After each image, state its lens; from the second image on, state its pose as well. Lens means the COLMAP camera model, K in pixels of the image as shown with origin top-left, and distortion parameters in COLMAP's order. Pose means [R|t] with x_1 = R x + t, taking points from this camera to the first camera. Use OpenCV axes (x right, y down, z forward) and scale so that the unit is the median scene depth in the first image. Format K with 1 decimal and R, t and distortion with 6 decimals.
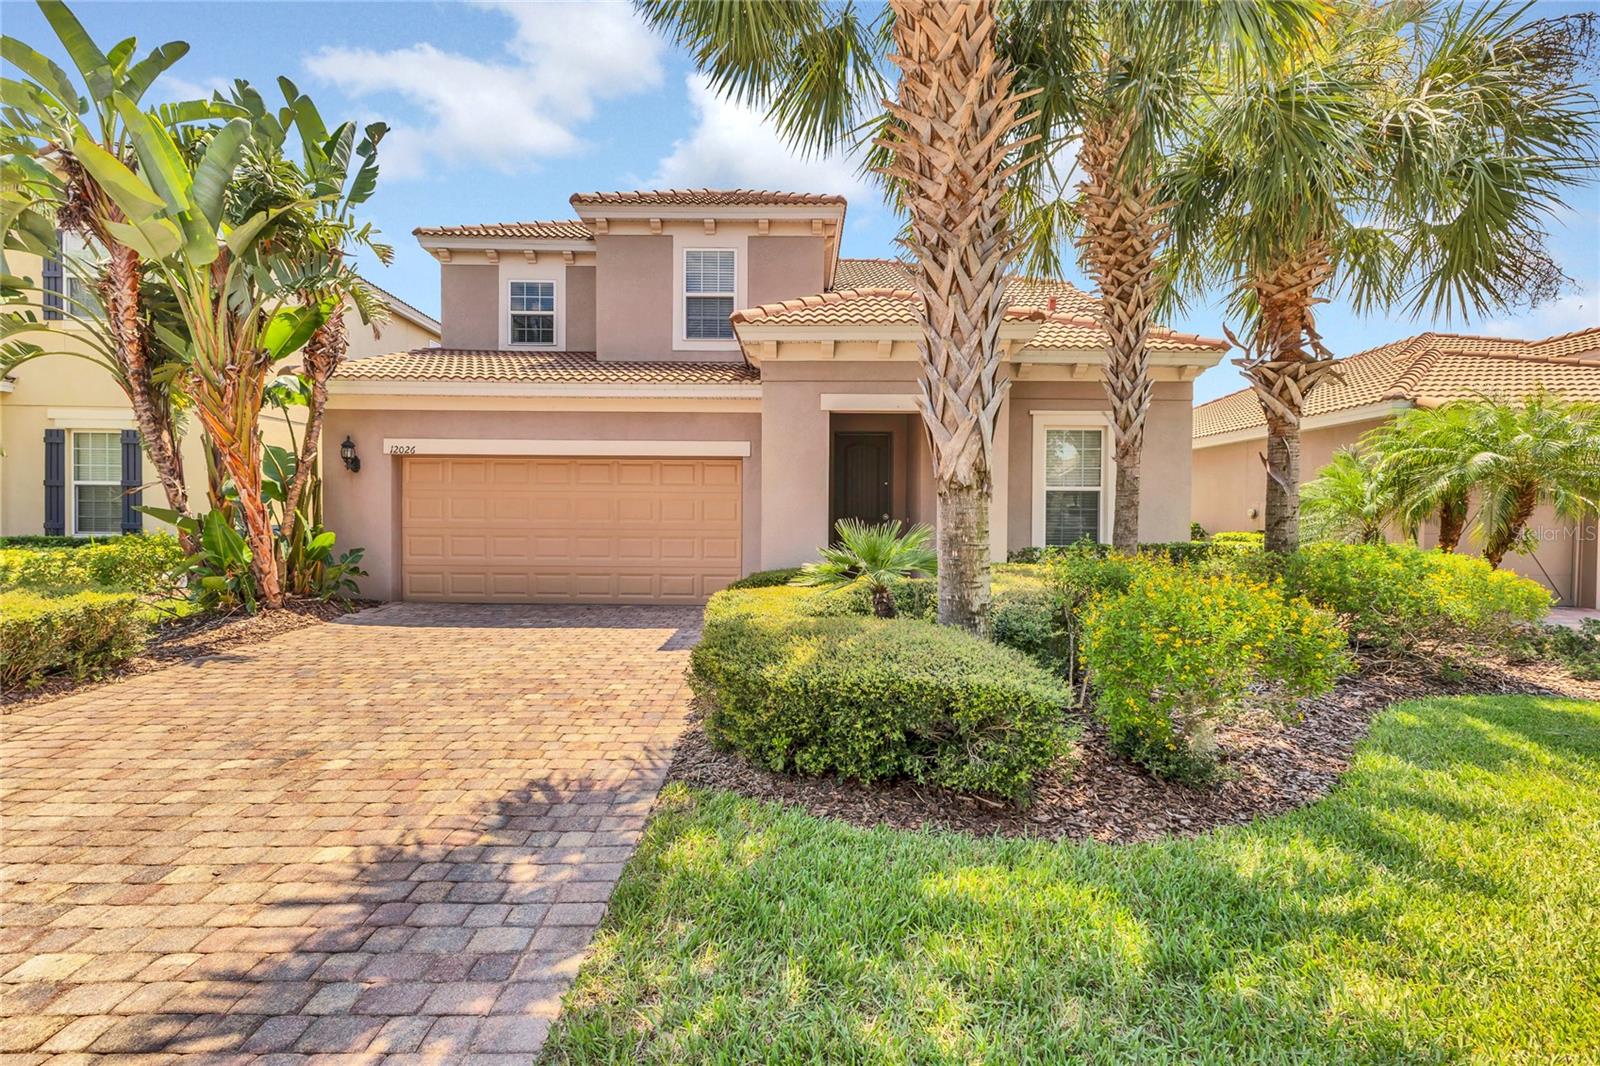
lens RADIAL K [[674.6, 0, 800.0], [0, 674.6, 533.0], [0, 0, 1]] dist [0.000629, -0.000169]
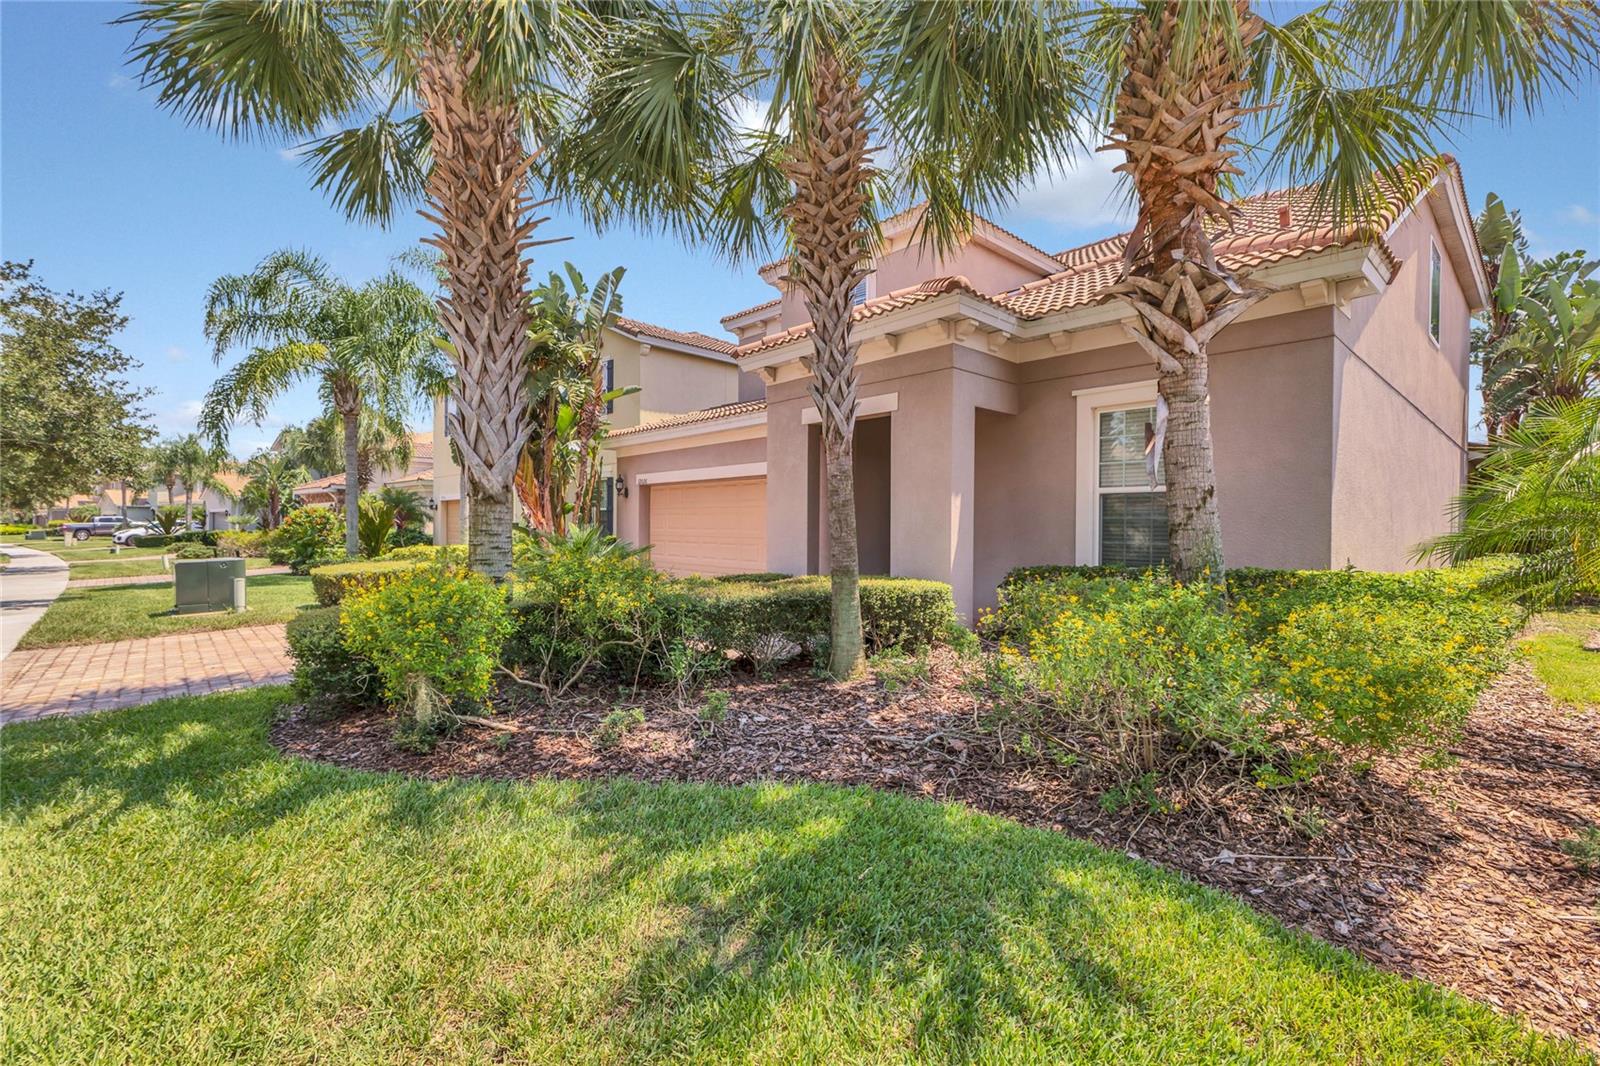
lens RADIAL K [[674.6, 0, 800.0], [0, 674.6, 533.0], [0, 0, 1]] dist [0.000629, -0.000169]
pose [[0.672932, 0.007673, -0.739664, 0.786132], [-0.028824, 0.999459, -0.015855, -0.000294], [0.739142, 0.031990, 0.672789, 0.296905]]
